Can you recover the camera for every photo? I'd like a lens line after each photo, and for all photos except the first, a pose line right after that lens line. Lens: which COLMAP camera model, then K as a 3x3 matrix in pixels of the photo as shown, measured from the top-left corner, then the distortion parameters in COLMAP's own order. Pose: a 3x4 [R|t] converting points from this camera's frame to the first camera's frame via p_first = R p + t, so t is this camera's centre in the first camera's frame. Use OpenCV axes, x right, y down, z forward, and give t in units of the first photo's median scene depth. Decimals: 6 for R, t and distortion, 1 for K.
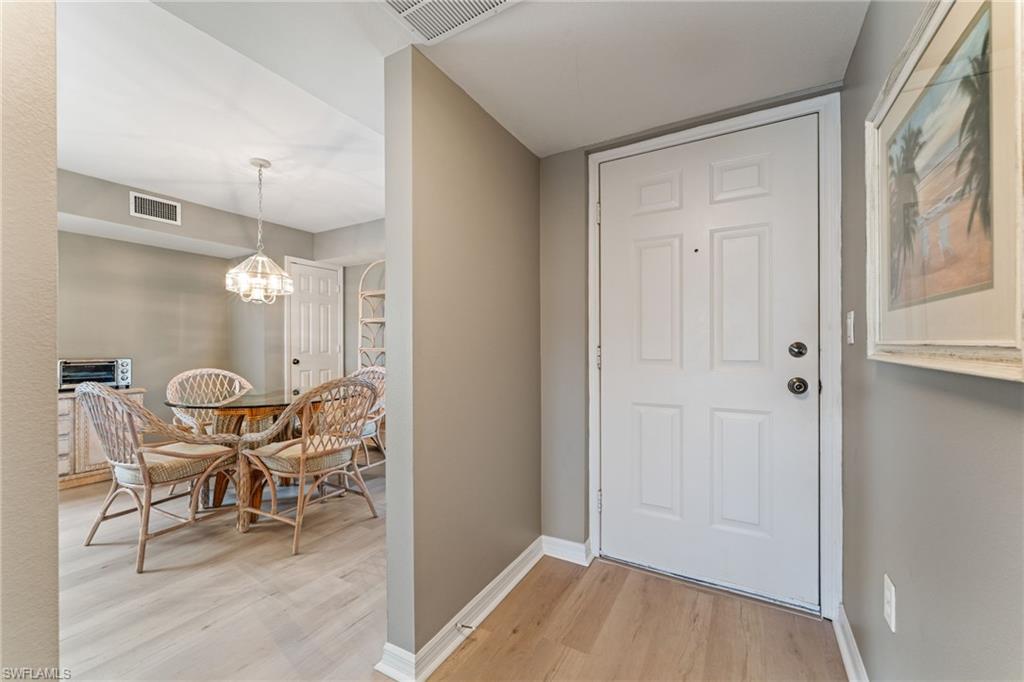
lens RADIAL K [[407.6, 0, 508.0], [0, 407.6, 347.6], [0, 0, 1]] dist [-0.000793, 0.000088]
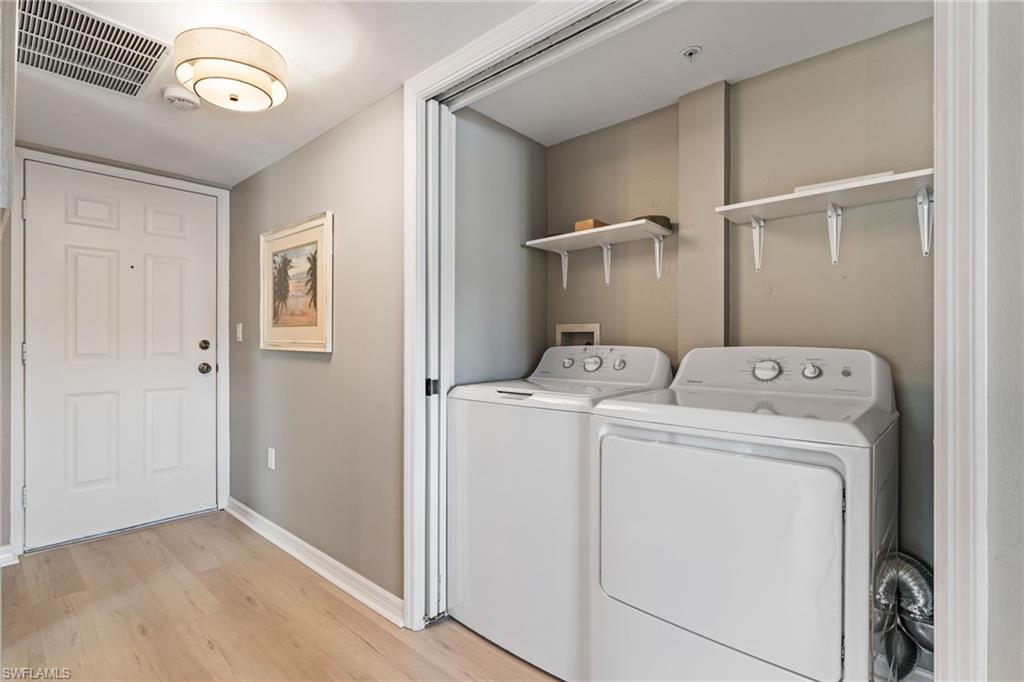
lens RADIAL K [[480.8, 0, 508.3], [0, 480.8, 342.0], [0, 0, 1]] dist [-0.001564, 0.000162]
pose [[0.179572, 0.003511, 0.983739, -0.891551], [0.000908, 0.999993, -0.003735, 0.002175], [-0.983744, 0.001564, 0.179568, -0.468388]]
